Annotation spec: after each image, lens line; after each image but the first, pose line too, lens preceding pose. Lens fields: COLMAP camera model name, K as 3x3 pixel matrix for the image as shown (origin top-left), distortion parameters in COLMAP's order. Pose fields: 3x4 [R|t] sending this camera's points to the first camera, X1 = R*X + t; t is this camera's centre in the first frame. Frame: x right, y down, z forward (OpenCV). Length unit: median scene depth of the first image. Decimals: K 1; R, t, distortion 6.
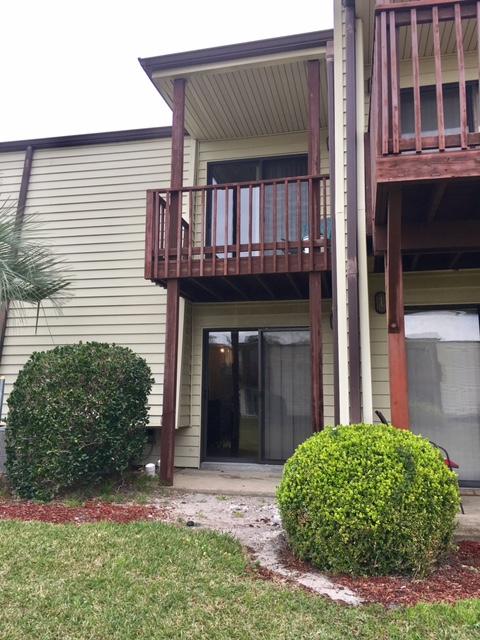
lens RADIAL K [[550.7, 0, 240.0], [0, 550.7, 320.0], [0, 0, 1]] dist [0.098596, -0.115775]
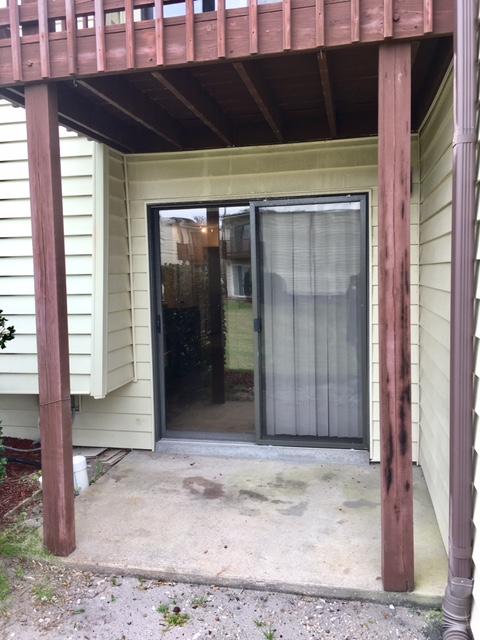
lens RADIAL K [[550.7, 0, 240.0], [0, 550.7, 320.0], [0, 0, 1]] dist [0.098596, -0.115775]
pose [[0.999362, -0.034946, 0.007384, 0.017329], [0.032267, 0.971973, 0.232867, 0.002521], [-0.015315, -0.232481, 0.972480, 0.475700]]
